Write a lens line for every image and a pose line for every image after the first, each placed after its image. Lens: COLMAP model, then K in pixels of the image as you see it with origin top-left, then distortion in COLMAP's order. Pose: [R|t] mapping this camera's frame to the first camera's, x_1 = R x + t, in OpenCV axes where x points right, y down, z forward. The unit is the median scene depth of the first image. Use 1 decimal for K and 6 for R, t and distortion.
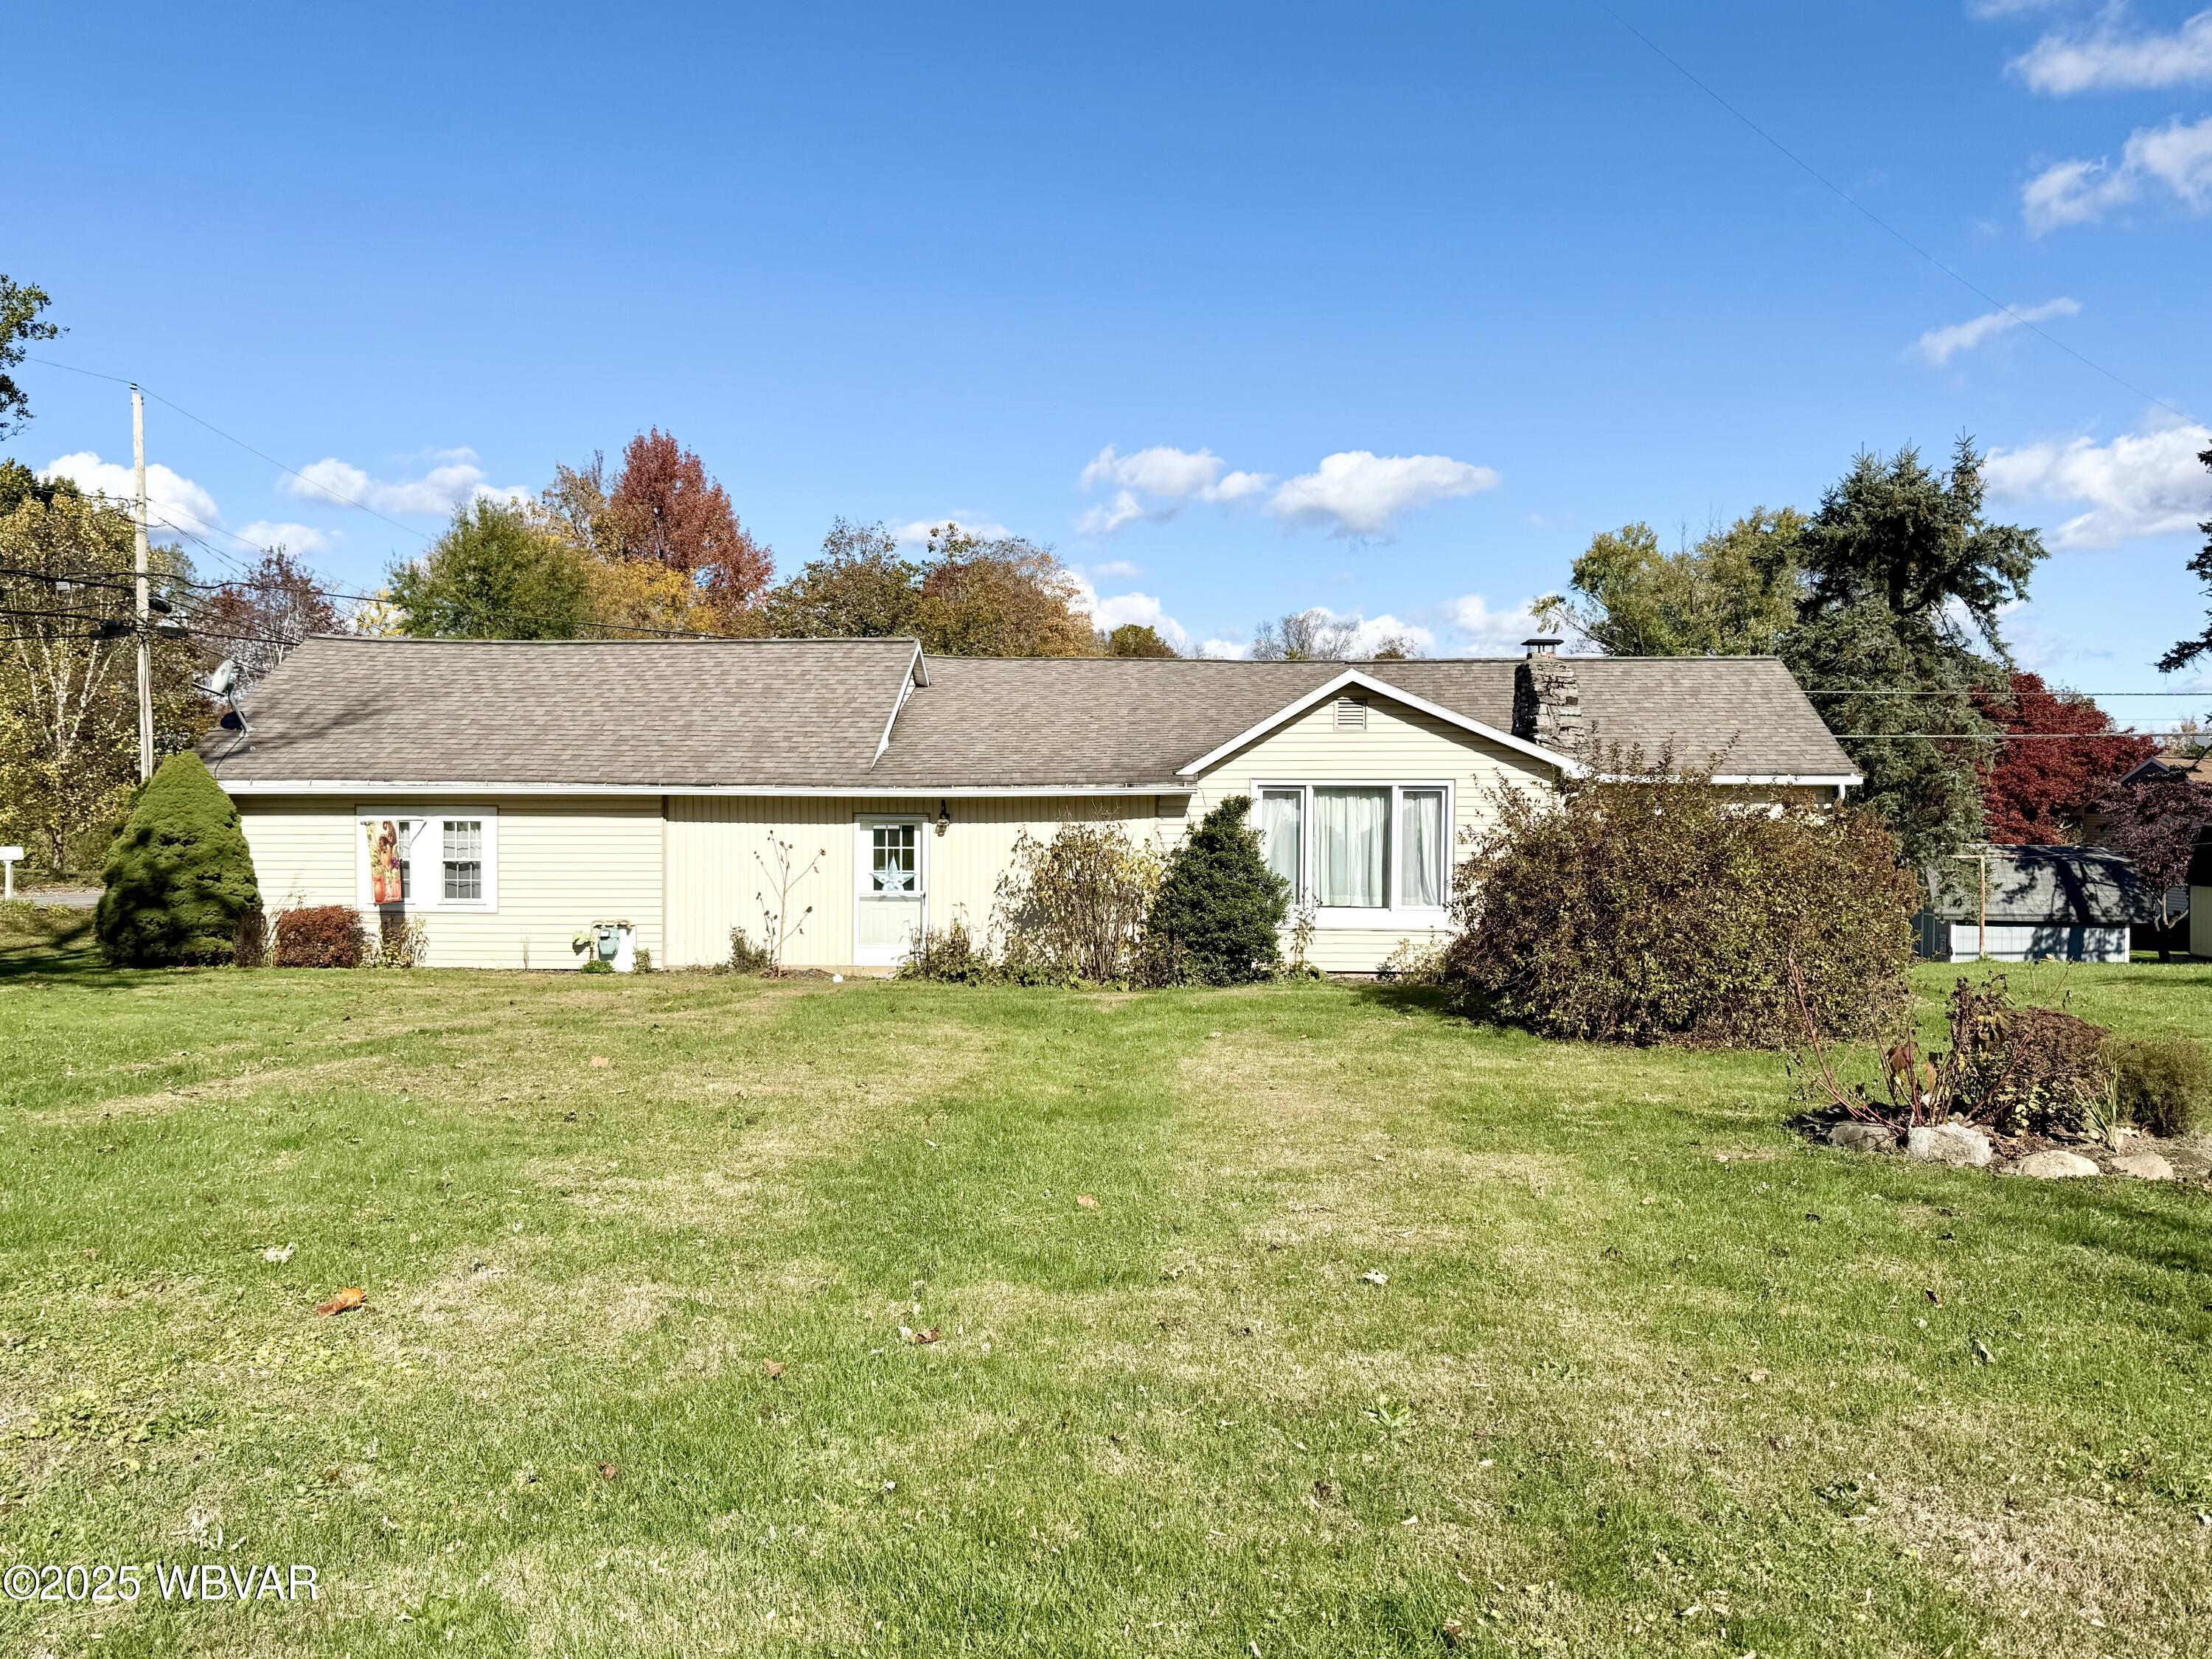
lens RADIAL K [[1711.0, 0, 1091.5], [0, 1711.0, 834.1], [0, 0, 1]] dist [0.049549, -0.007556]
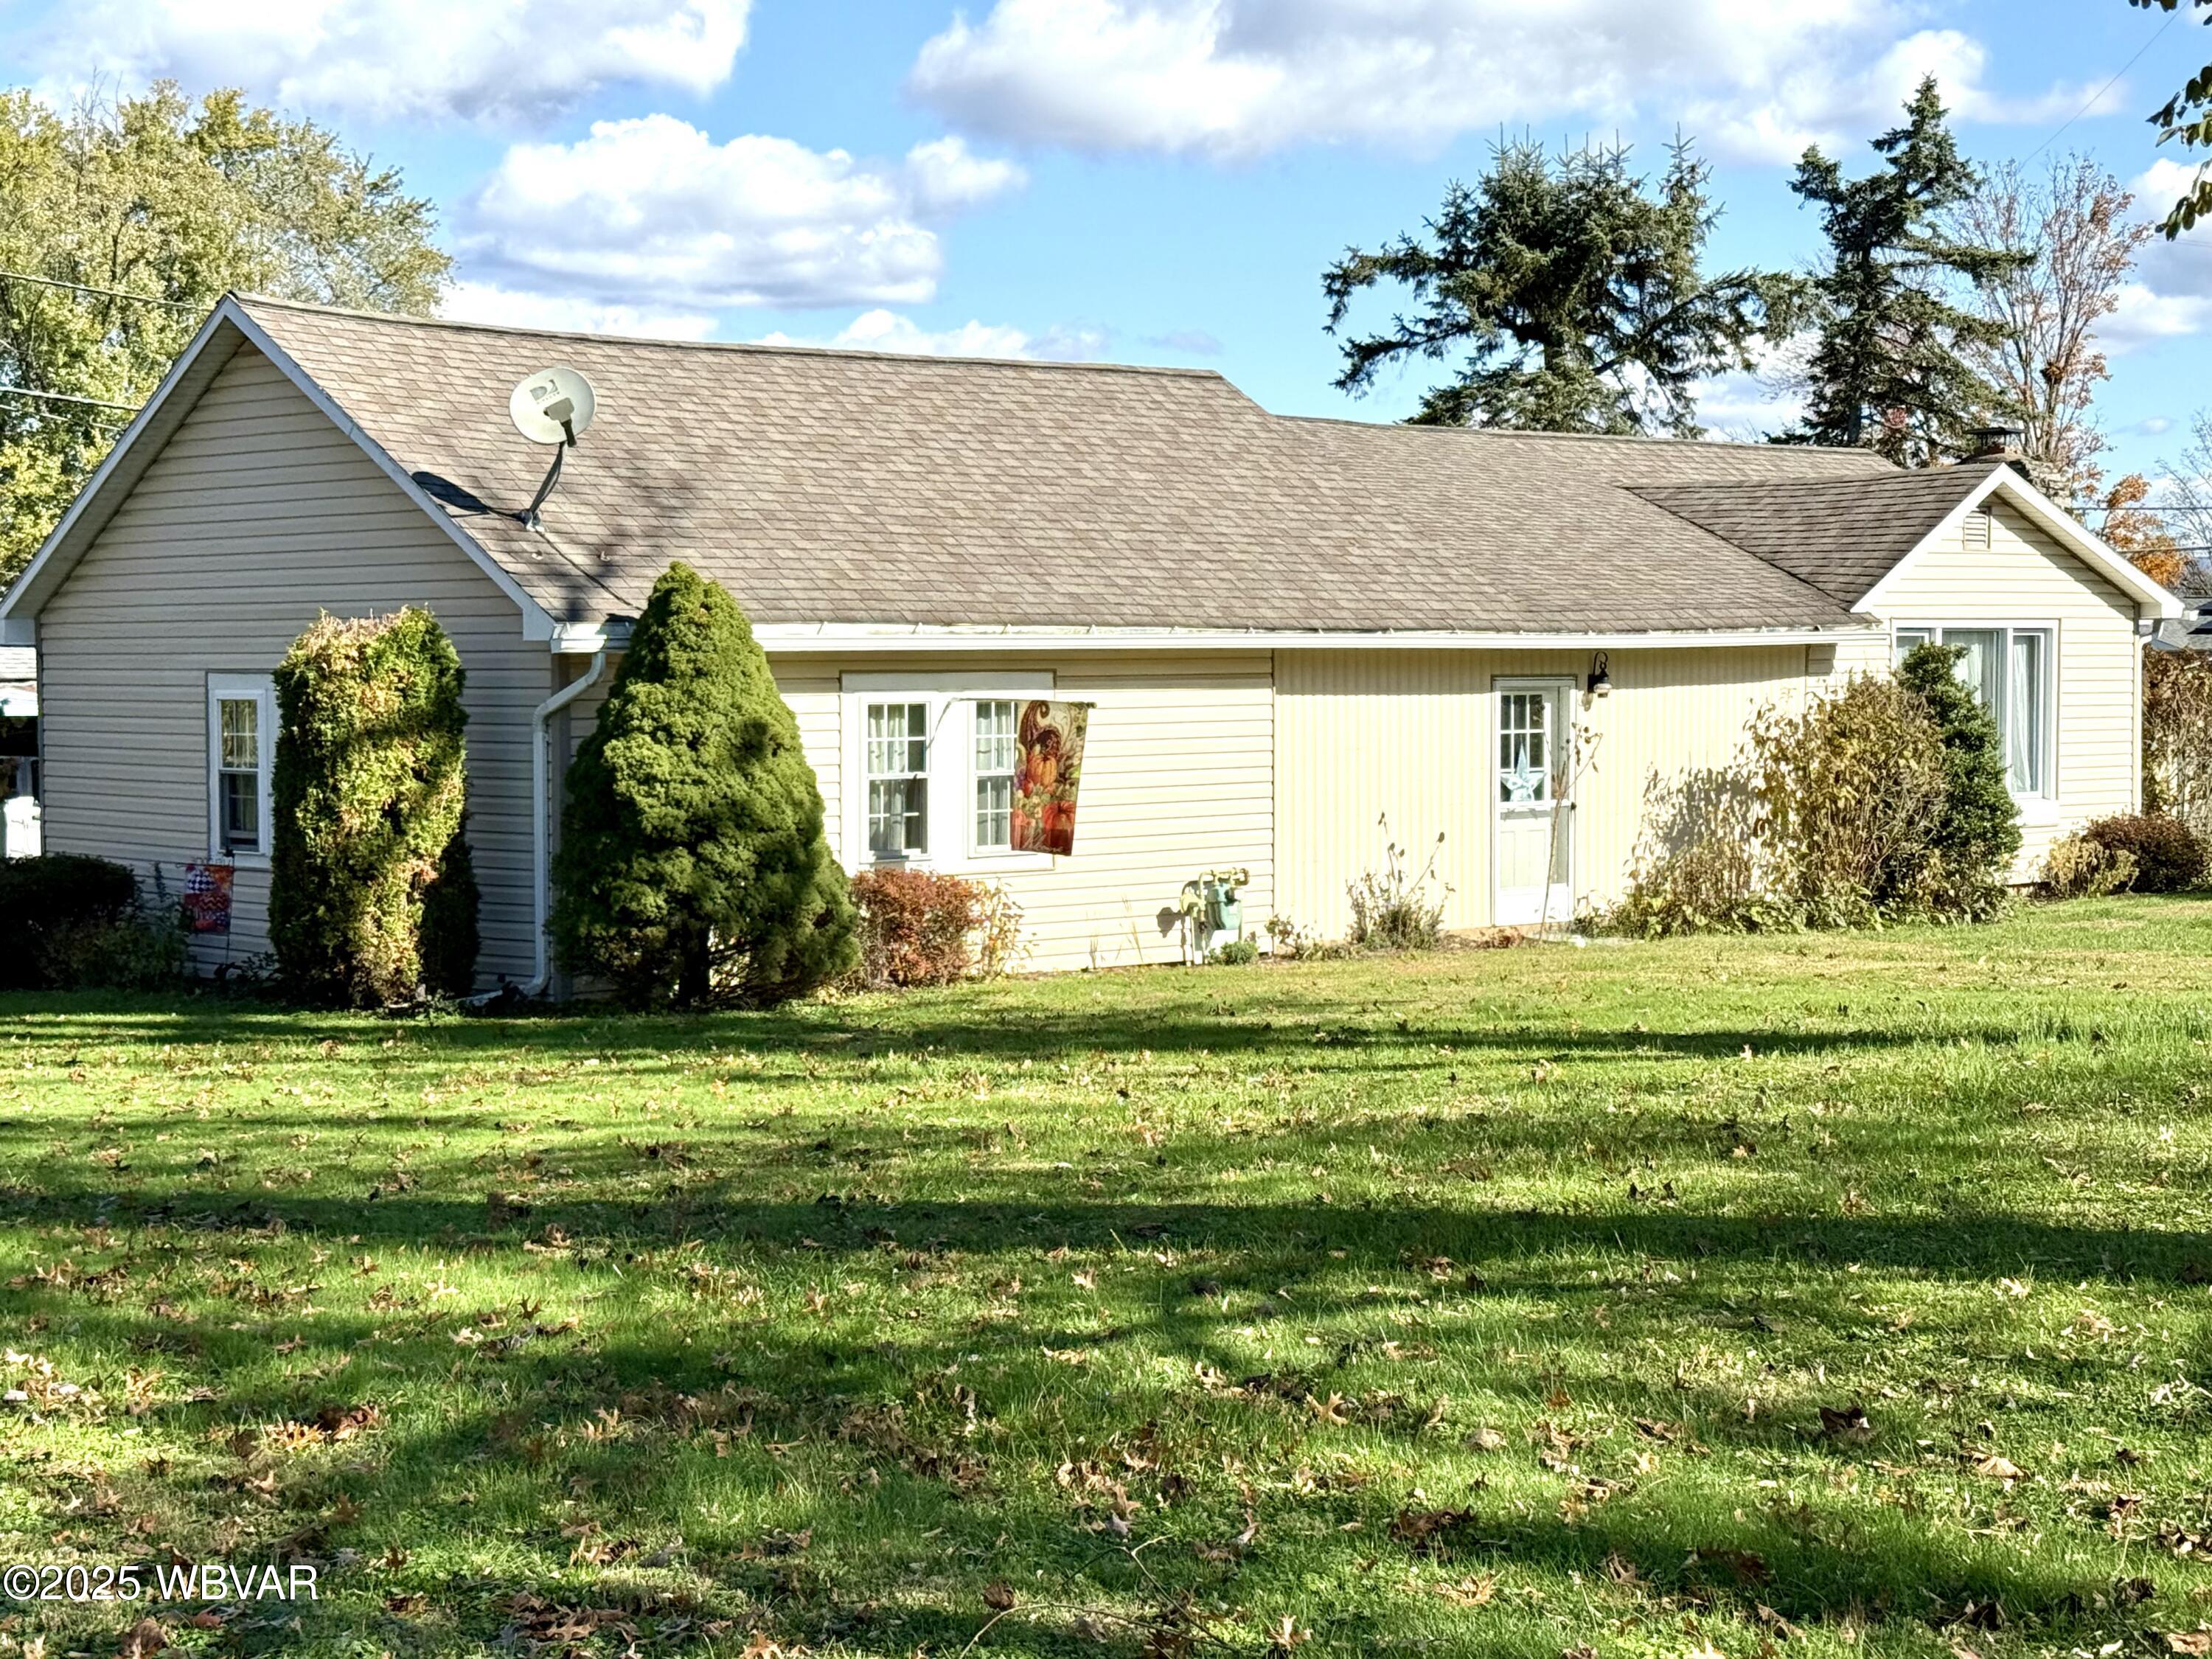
lens RADIAL K [[3573.0, 0, 1114.8], [0, 3573.0, 834.2], [0, 0, 1]] dist [0.127479, 0.000000]
pose [[0.680416, -0.042619, 0.731586, -1.153987], [0.019603, 0.999009, 0.039966, -0.009387], [-0.732564, -0.012853, 0.680577, 0.235422]]
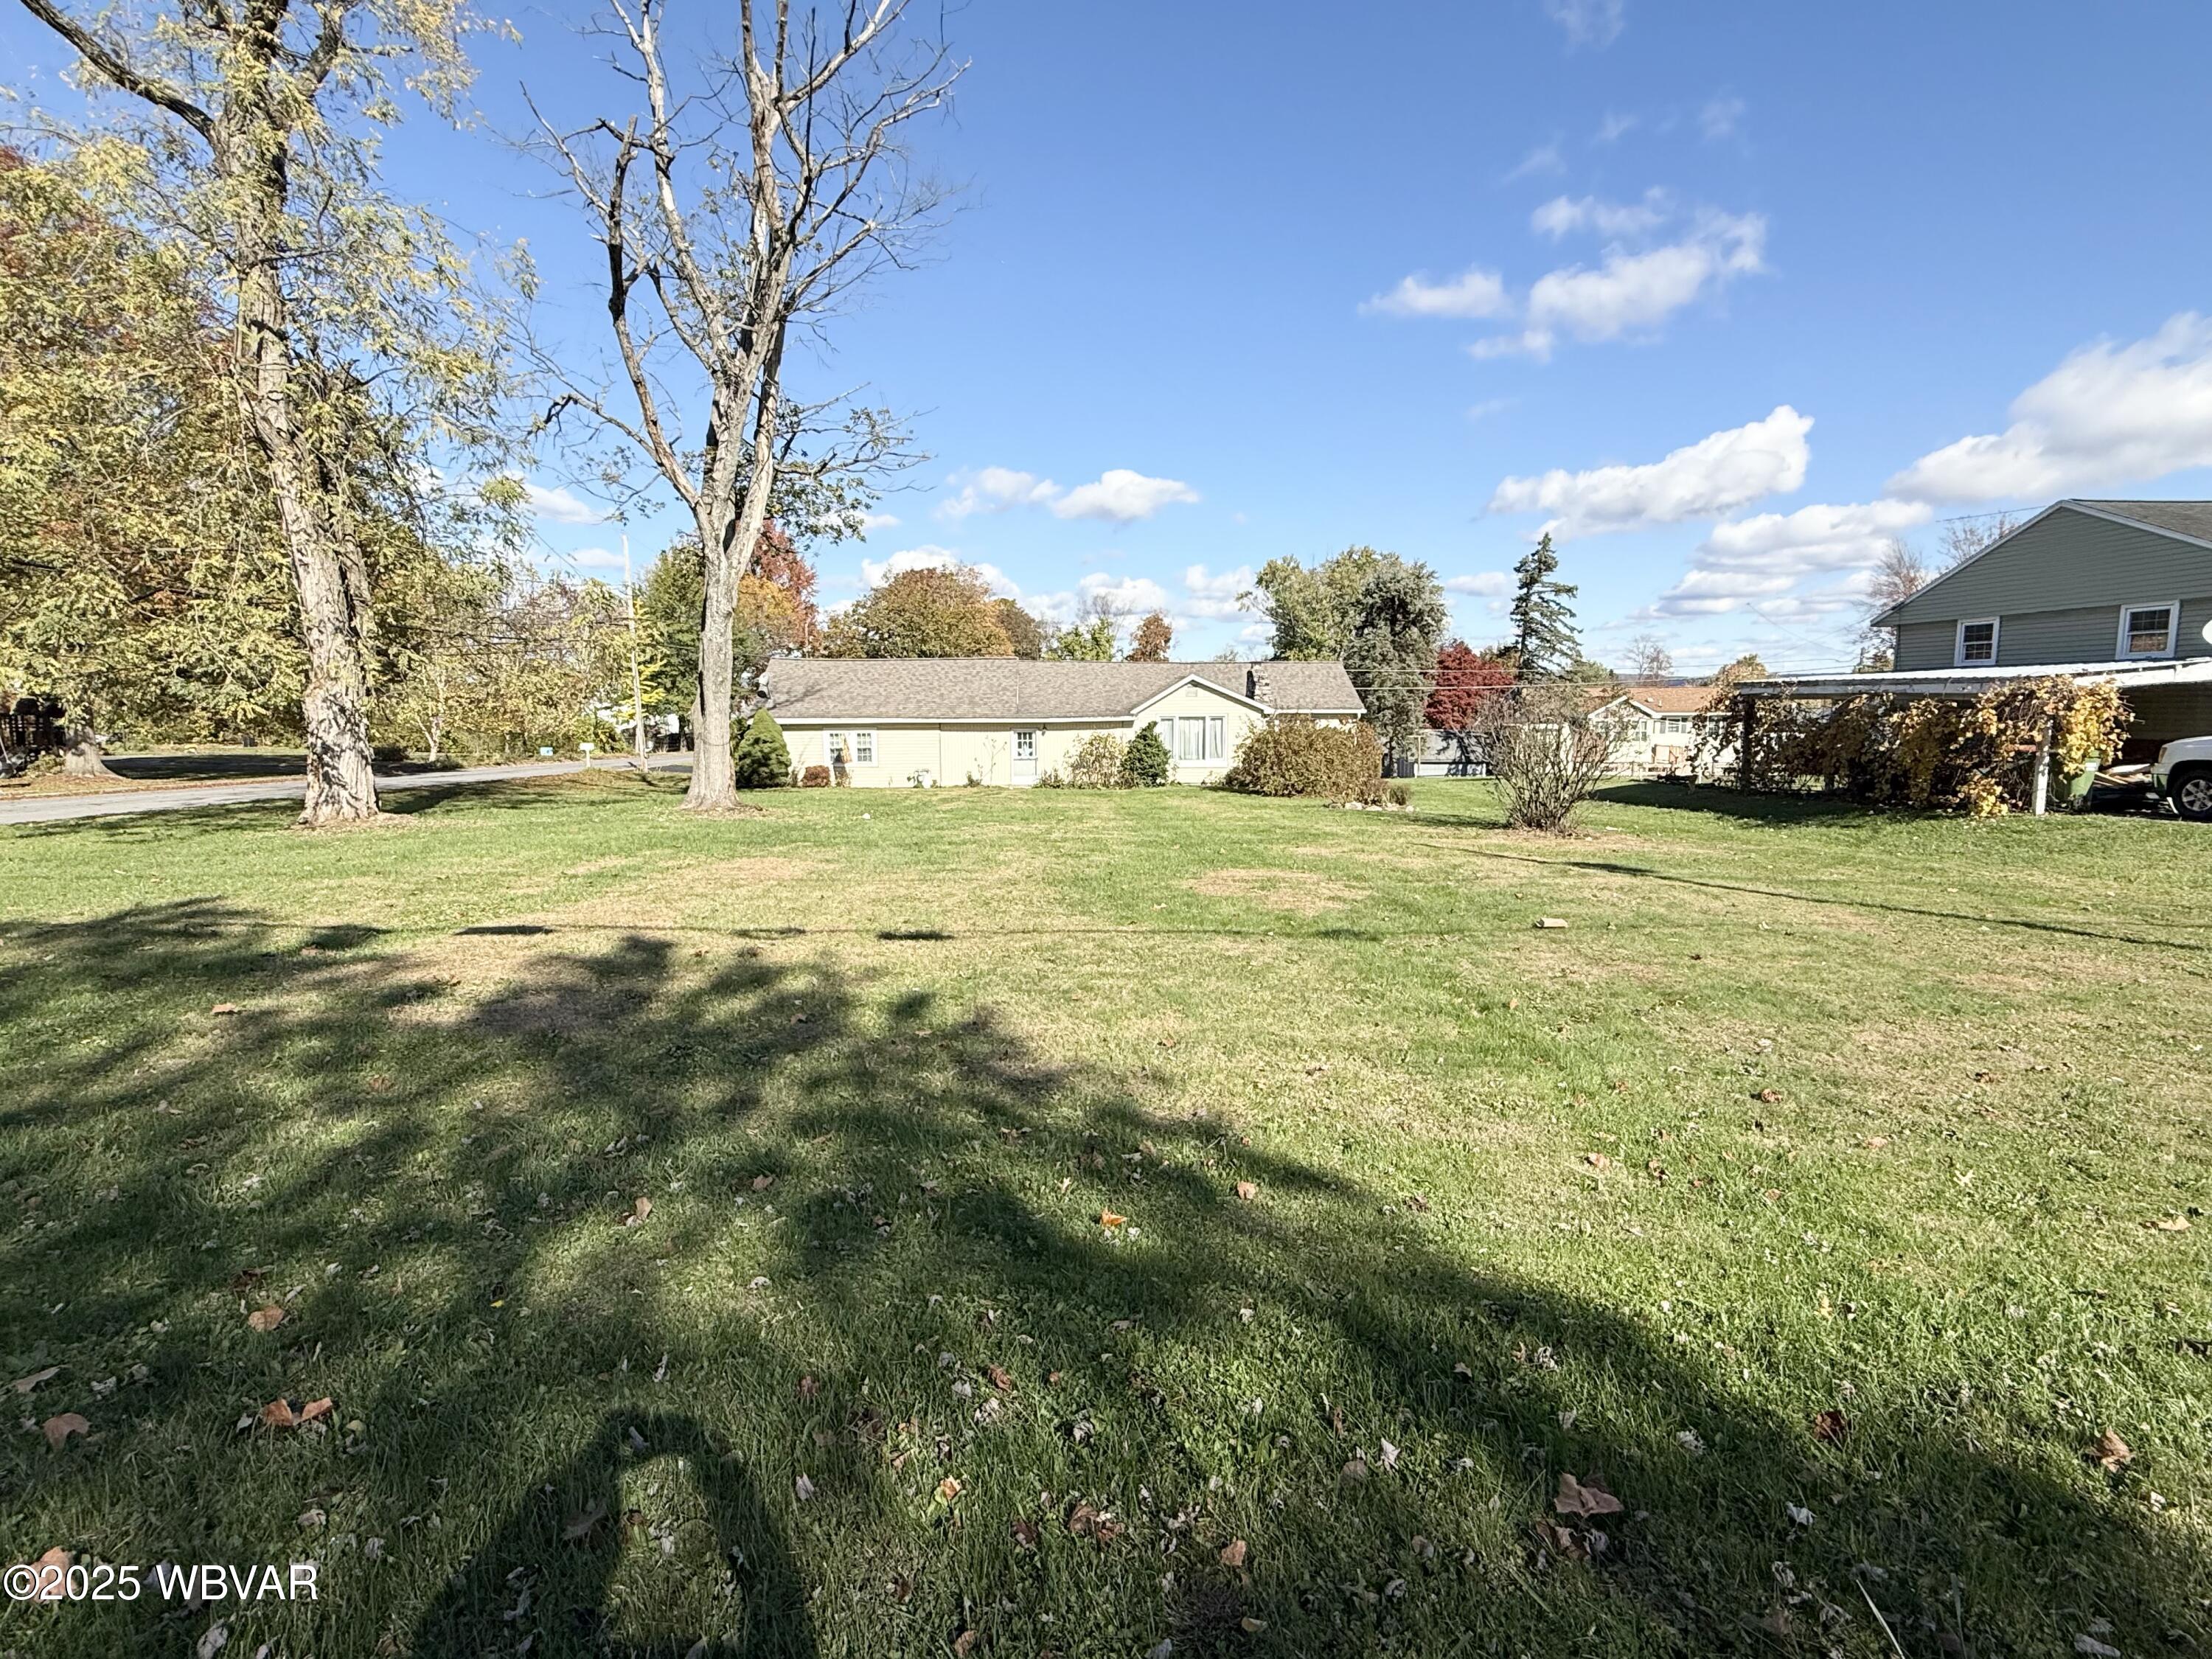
lens RADIAL K [[1082.6, 0, 1106.9], [0, 1082.6, 842.3], [0, 0, 1]] dist [-0.002353, 0.000165]
pose [[0.989951, -0.026659, 0.138875, -0.230450], [0.010824, 0.993472, 0.113559, -0.025390], [-0.140996, -0.110914, 0.983777, -0.725956]]
